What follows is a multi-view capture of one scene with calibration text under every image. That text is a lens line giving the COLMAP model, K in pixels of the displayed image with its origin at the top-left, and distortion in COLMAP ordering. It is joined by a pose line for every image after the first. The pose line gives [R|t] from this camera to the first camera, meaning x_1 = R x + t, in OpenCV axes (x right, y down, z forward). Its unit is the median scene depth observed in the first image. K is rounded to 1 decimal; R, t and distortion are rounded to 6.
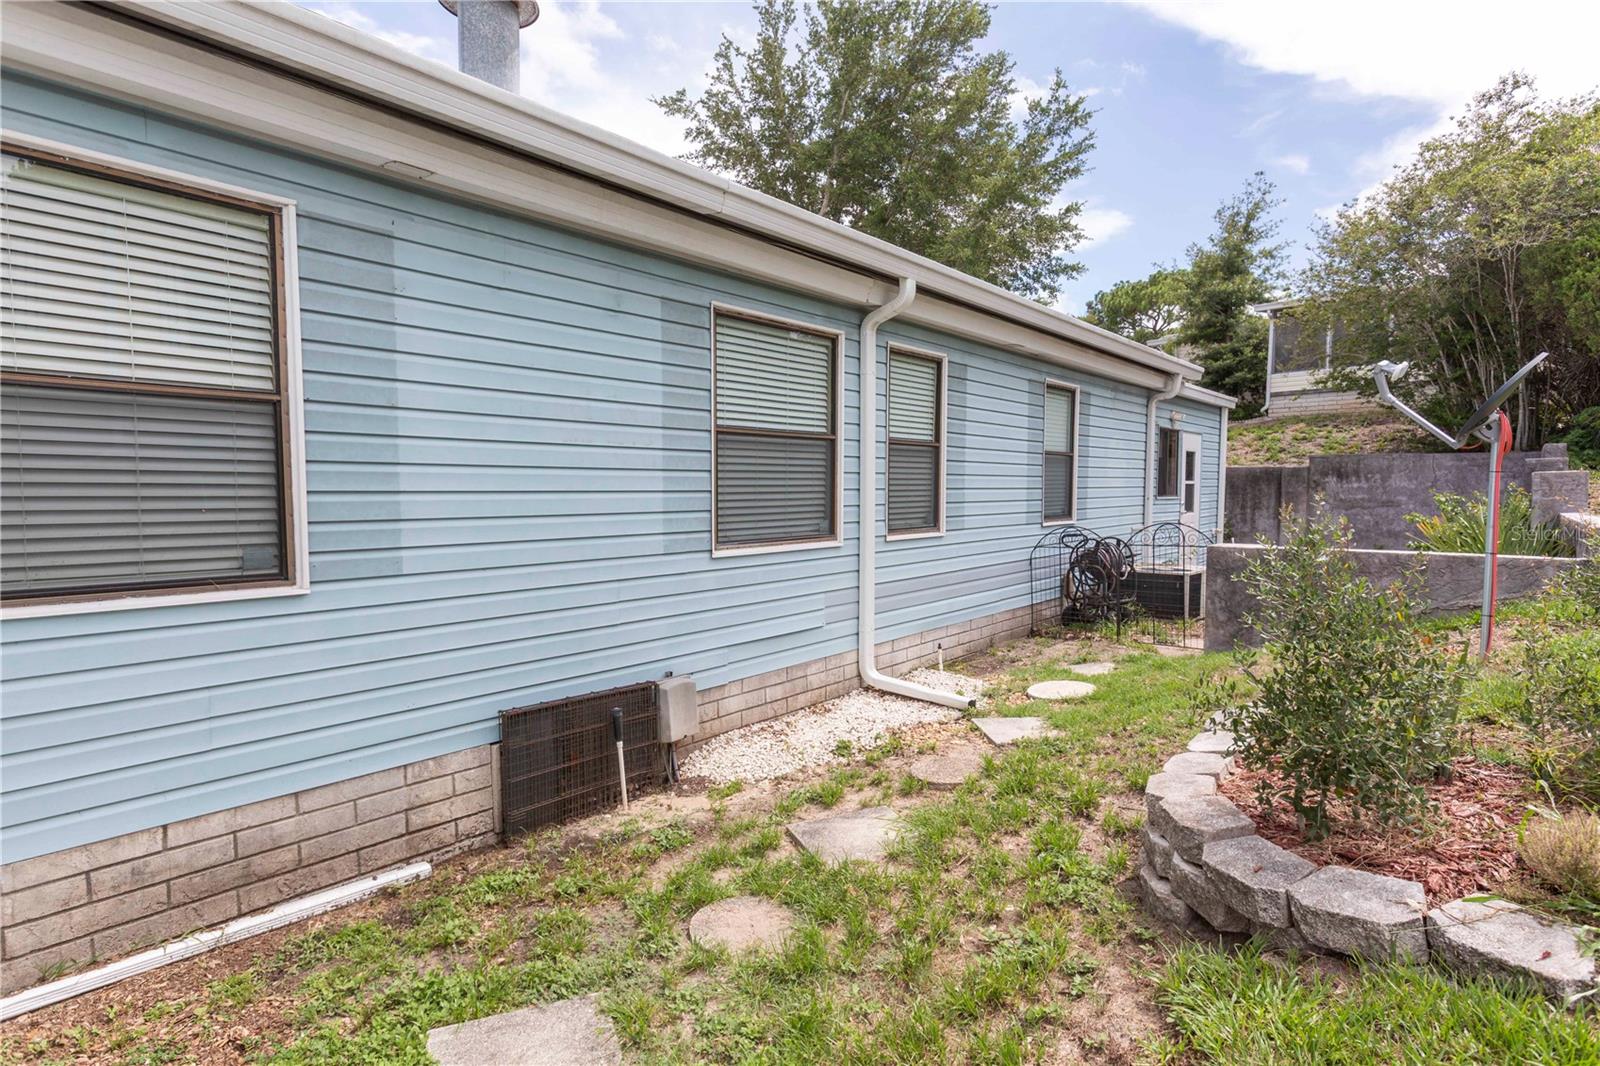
lens RADIAL K [[875.9, 0, 800.0], [0, 875.9, 533.0], [0, 0, 1]] dist [0.001170, 0.000929]
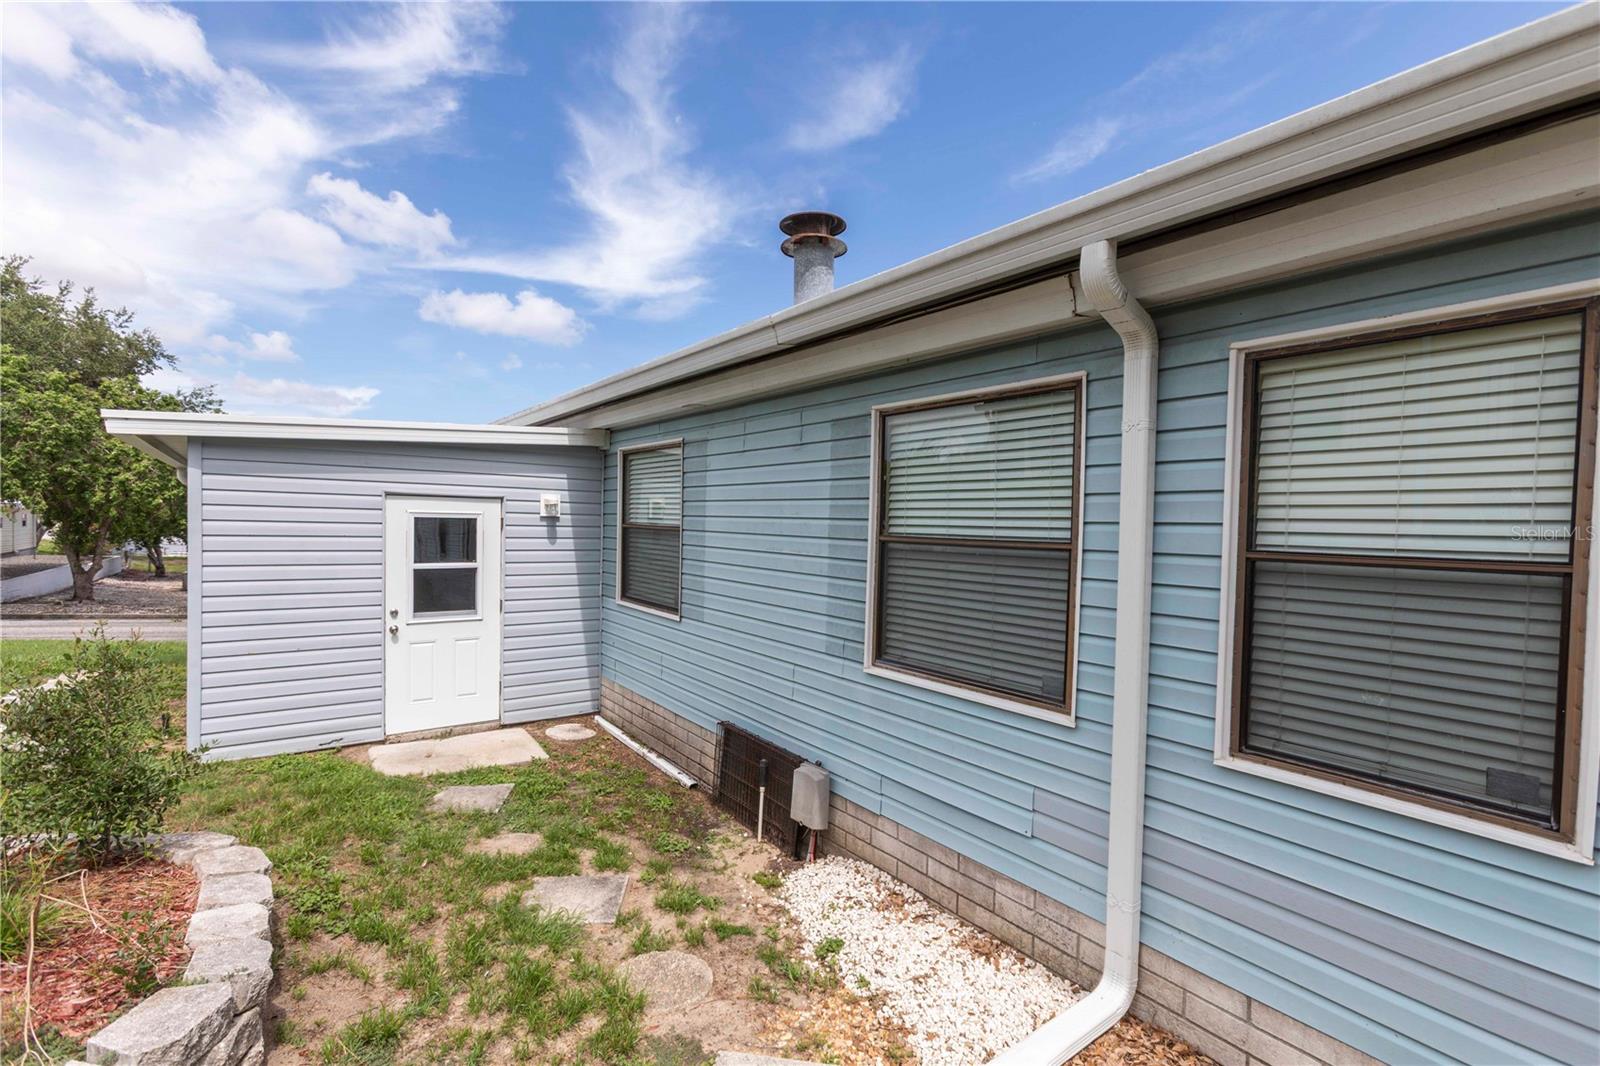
lens RADIAL K [[725.1, 0, 801.7], [0, 725.1, 542.6], [0, 0, 1]] dist [0.000464, 0.000604]
pose [[-0.259258, 0.022021, -0.965557, 0.592556], [-0.075760, 0.996196, 0.043062, -0.123381], [0.962832, 0.084315, -0.256603, 0.978504]]
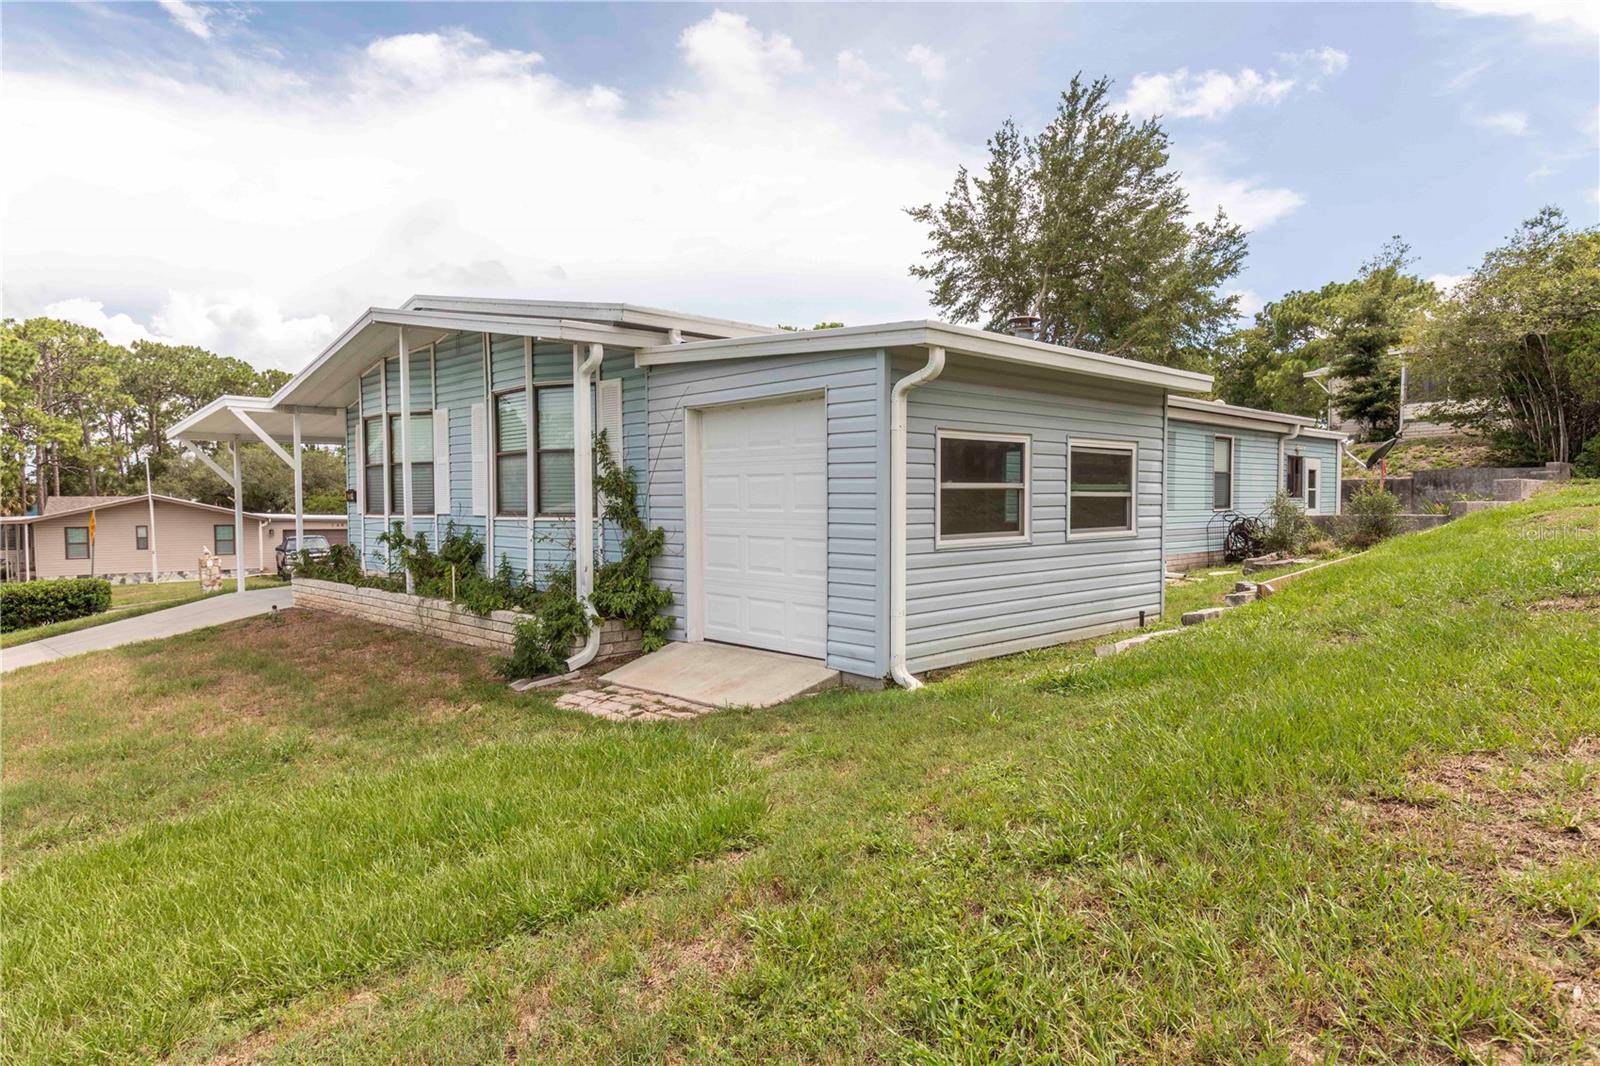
lens RADIAL K [[1023.5, 0, 769.5], [0, 1023.5, 536.6], [0, 0, 1]] dist [-0.000810, -0.002351]
pose [[0.990791, -0.002818, -0.135372, -0.216324], [-0.000711, 0.999661, -0.026016, 0.060587], [0.135399, 0.025872, 0.990453, -0.760342]]
